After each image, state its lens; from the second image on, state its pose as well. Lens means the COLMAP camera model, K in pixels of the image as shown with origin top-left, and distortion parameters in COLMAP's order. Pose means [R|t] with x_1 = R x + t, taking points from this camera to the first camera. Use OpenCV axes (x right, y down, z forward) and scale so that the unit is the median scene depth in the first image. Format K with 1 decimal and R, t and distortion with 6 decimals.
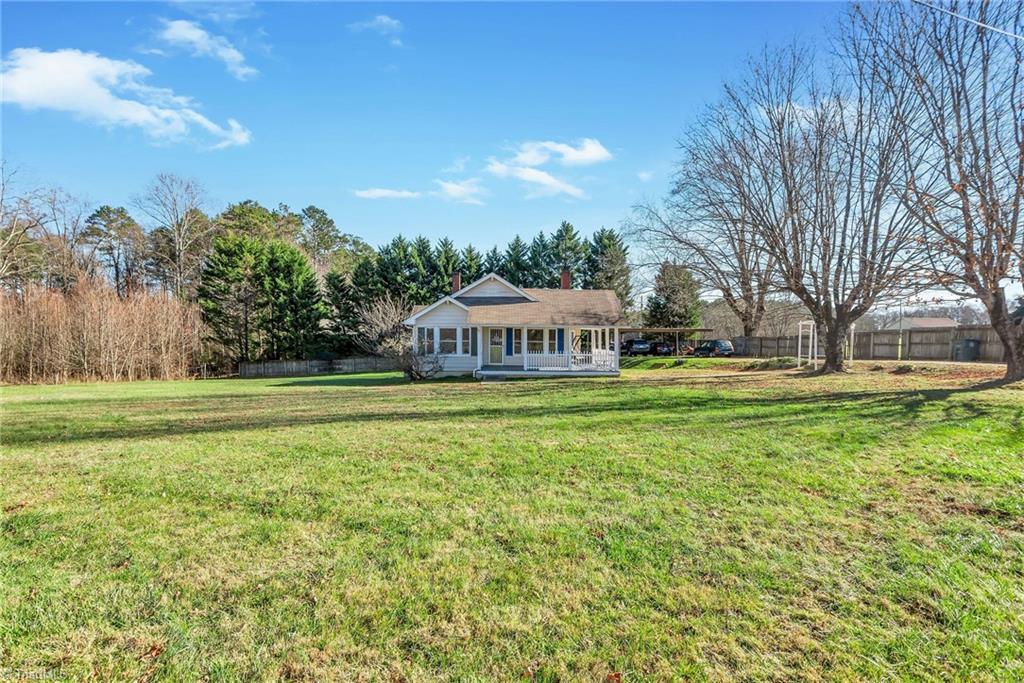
lens RADIAL K [[468.2, 0, 511.6], [0, 468.2, 354.2], [0, 0, 1]] dist [0.001104, -0.000140]
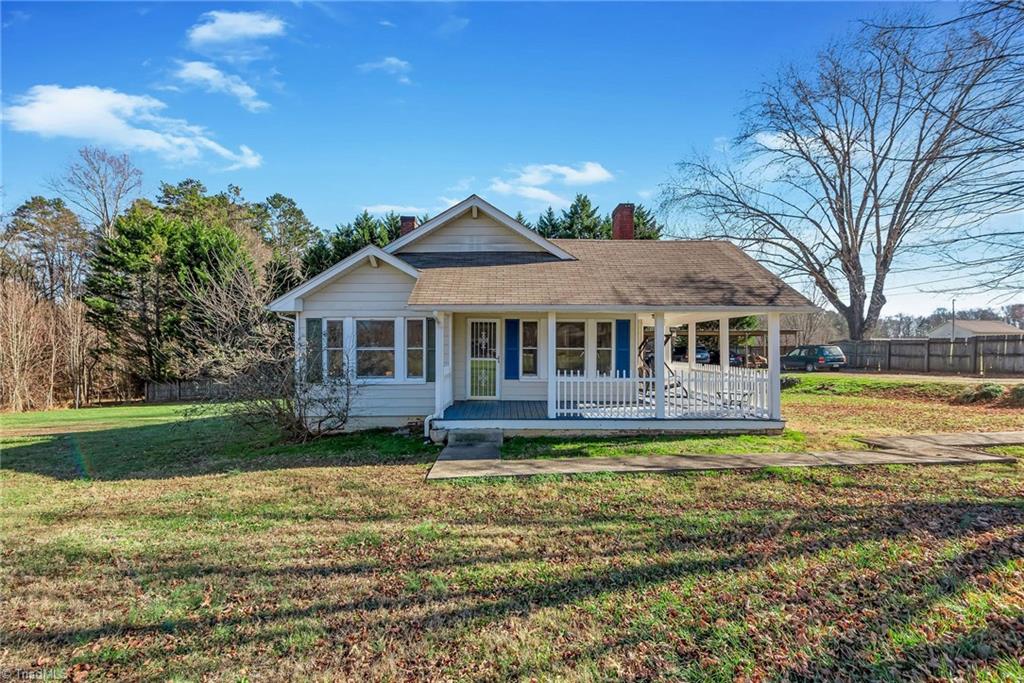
lens RADIAL K [[468.2, 0, 511.6], [0, 468.2, 354.2], [0, 0, 1]] dist [0.001104, -0.000140]
pose [[0.999970, -0.007646, 0.000771, -0.002697], [0.007660, 0.999772, -0.019956, -0.006043], [-0.000619, 0.019962, 0.999801, 0.257923]]
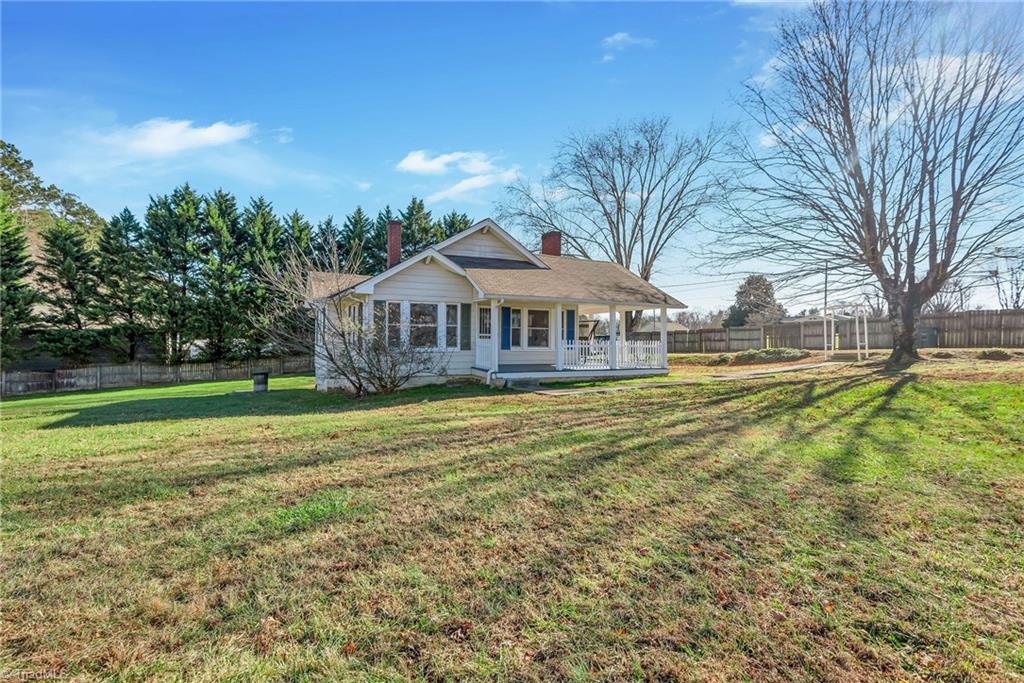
lens RADIAL K [[474.3, 0, 499.1], [0, 474.3, 340.3], [0, 0, 1]] dist [0.001854, -0.010184]
pose [[0.893780, -0.001596, 0.448502, -0.148931], [0.019039, 0.999227, -0.034387, 0.006111], [-0.448101, 0.039274, 0.893120, 0.197819]]
